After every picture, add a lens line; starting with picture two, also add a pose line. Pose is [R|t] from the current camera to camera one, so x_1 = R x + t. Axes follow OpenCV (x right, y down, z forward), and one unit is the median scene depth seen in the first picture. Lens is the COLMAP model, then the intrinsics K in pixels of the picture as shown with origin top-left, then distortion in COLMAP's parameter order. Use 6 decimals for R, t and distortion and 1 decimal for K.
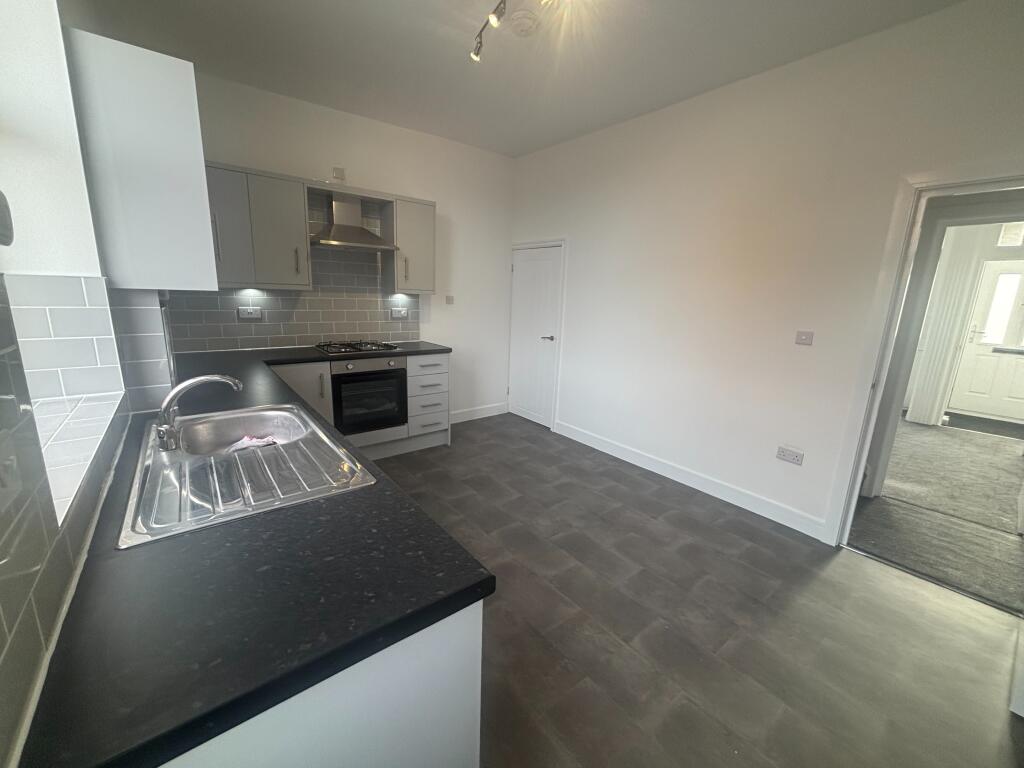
lens RADIAL K [[413.0, 0, 509.6], [0, 413.0, 382.0], [0, 0, 1]] dist [0.002469, 0.000130]
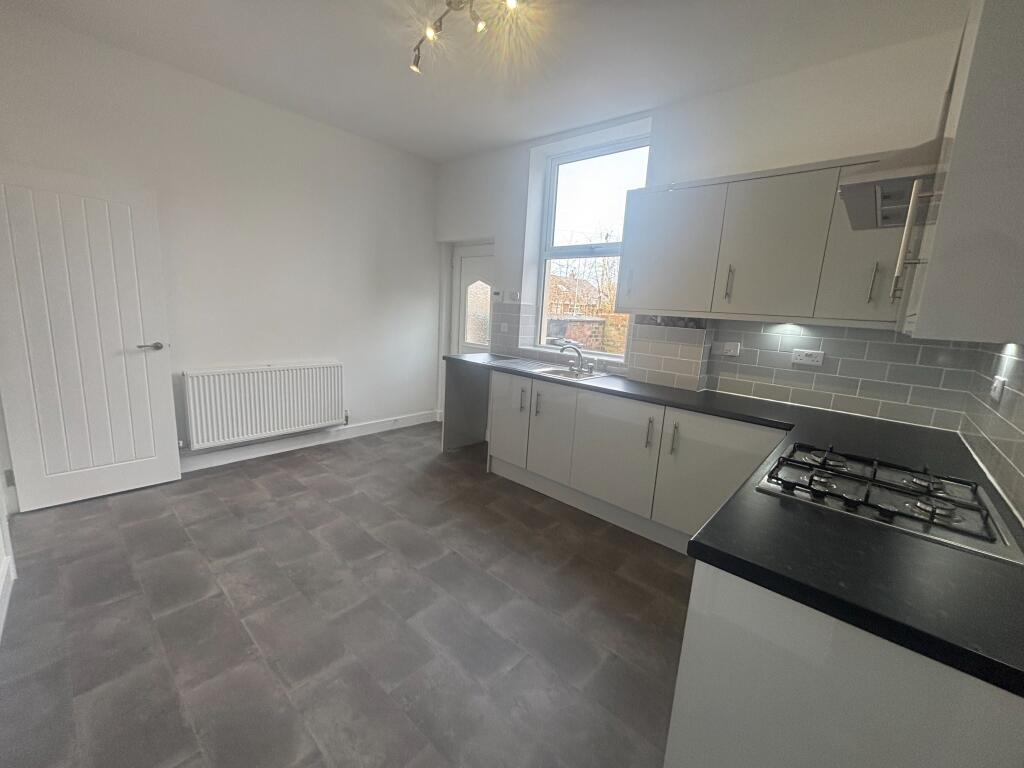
lens RADIAL K [[416.4, 0, 497.8], [0, 416.4, 358.7], [0, 0, 1]] dist [0.013547, -0.000303]
pose [[-0.984050, -0.070174, -0.163469, 0.026316], [-0.120090, 0.939979, 0.319403, -0.268590], [0.131243, 0.333939, -0.933413, 1.298916]]
